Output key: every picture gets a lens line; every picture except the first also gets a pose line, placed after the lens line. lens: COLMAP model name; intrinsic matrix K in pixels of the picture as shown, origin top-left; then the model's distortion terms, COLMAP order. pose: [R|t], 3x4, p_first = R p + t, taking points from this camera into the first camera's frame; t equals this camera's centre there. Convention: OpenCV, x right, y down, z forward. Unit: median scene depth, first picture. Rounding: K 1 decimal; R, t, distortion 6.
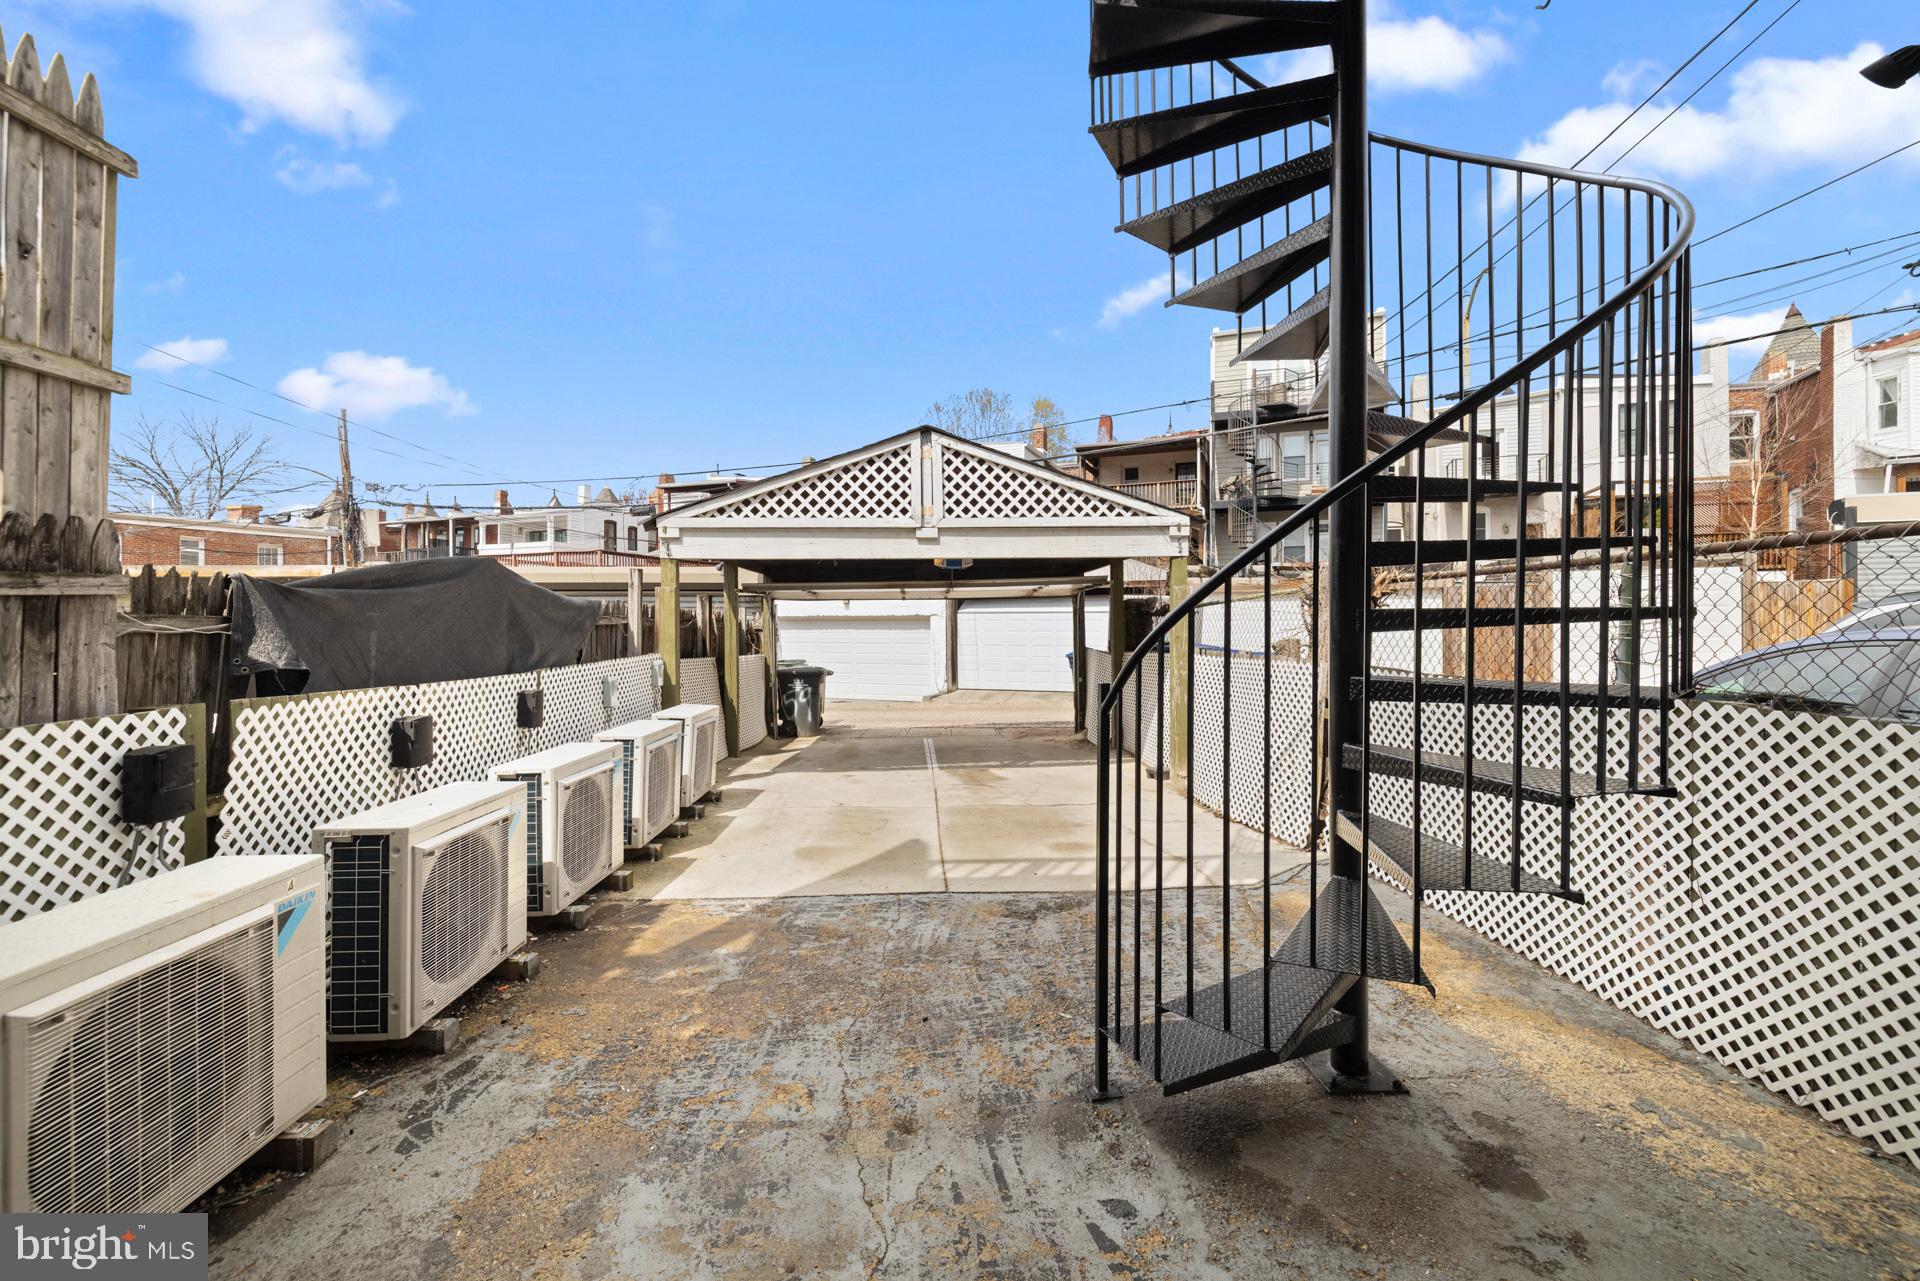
lens RADIAL K [[827.5, 0, 952.2], [0, 827.5, 612.3], [0, 0, 1]] dist [0.001824, 0.000788]
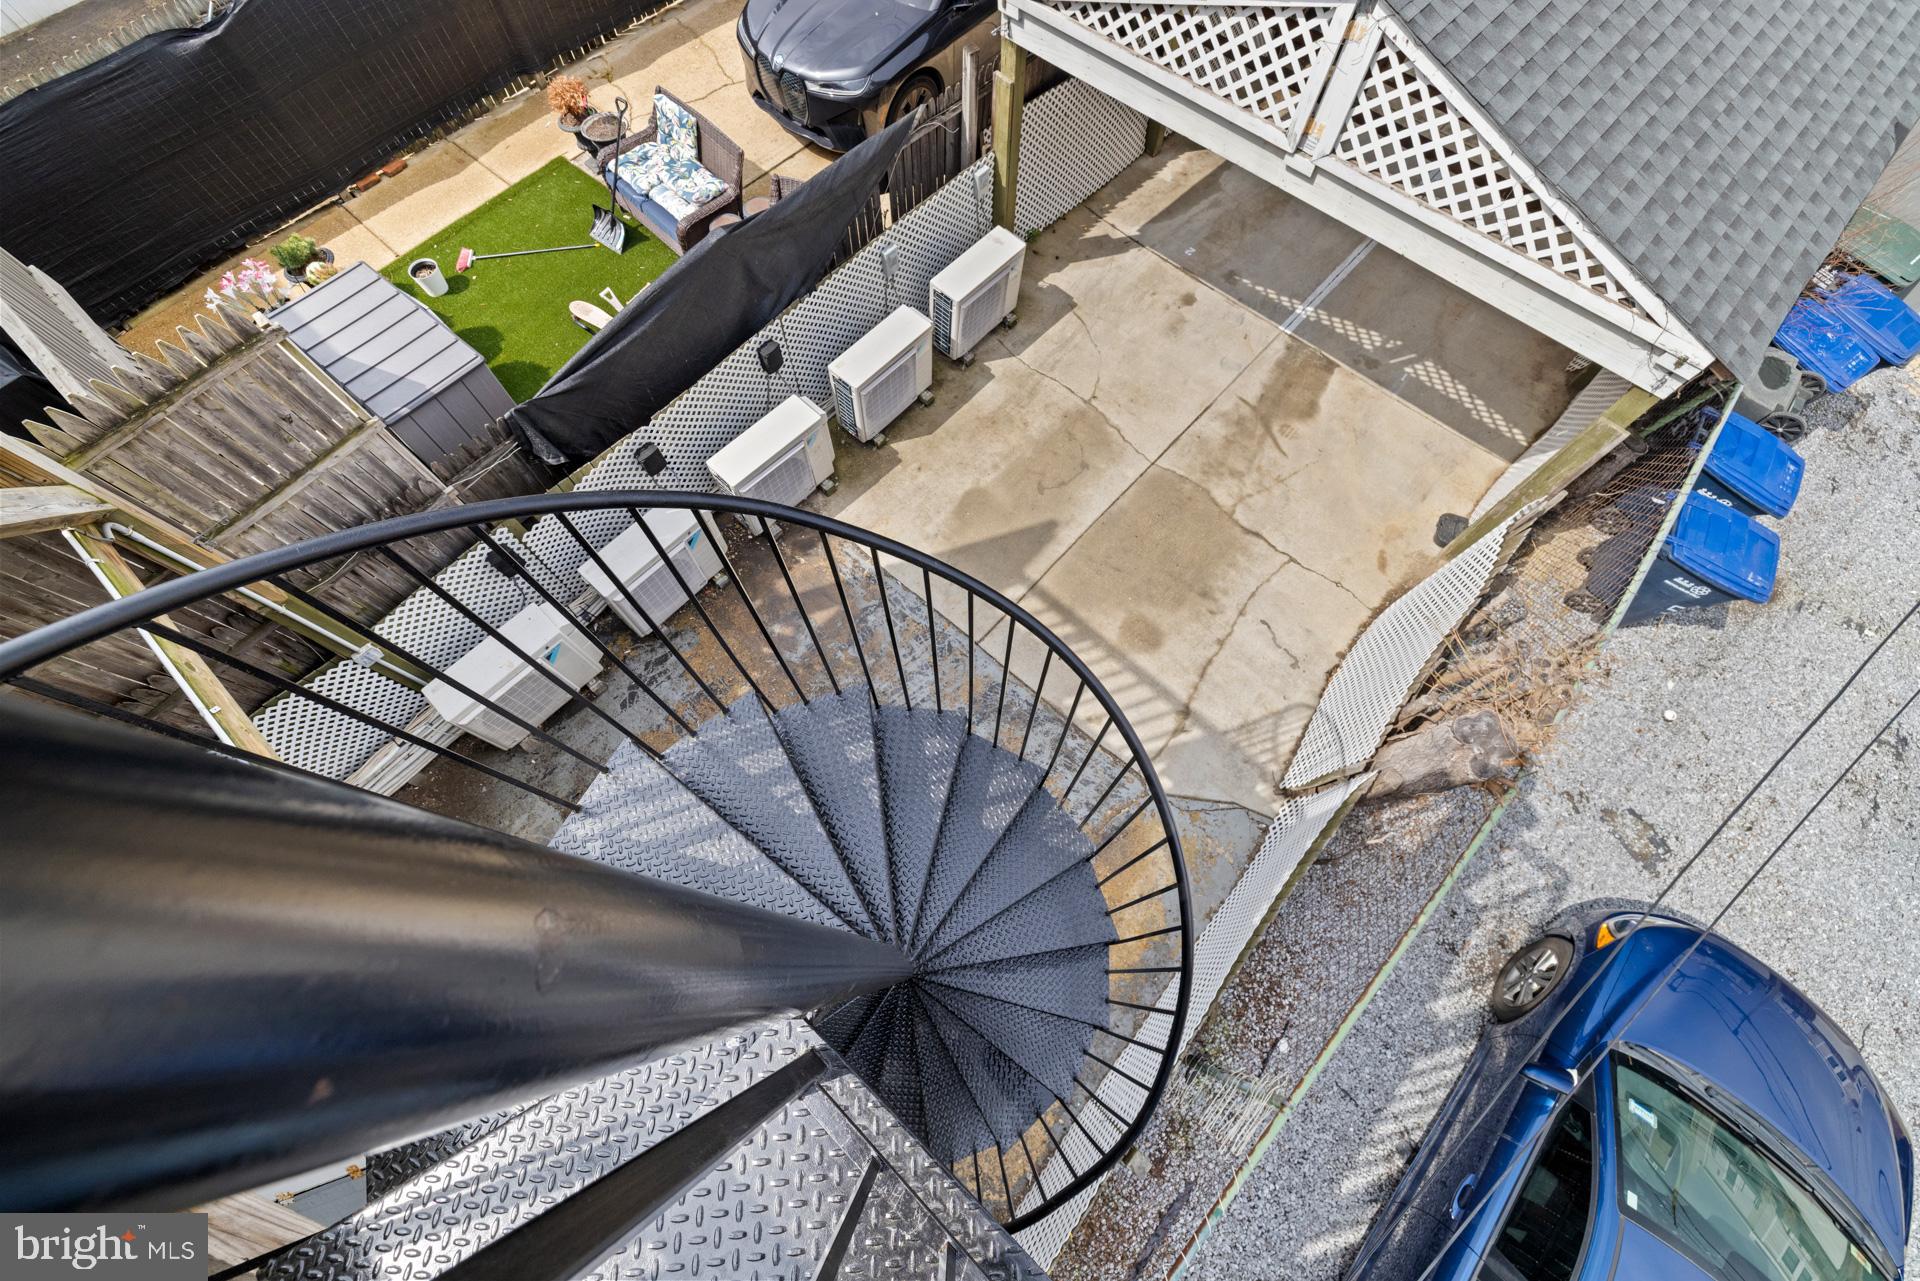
lens RADIAL K [[827.5, 0, 952.2], [0, 827.5, 612.3], [0, 0, 1]] dist [0.001824, 0.000788]
pose [[0.710477, 0.642254, -0.287631, 0.193873], [0.008376, 0.400983, 0.916047, -0.561700], [0.703671, -0.653240, 0.279510, 0.379224]]
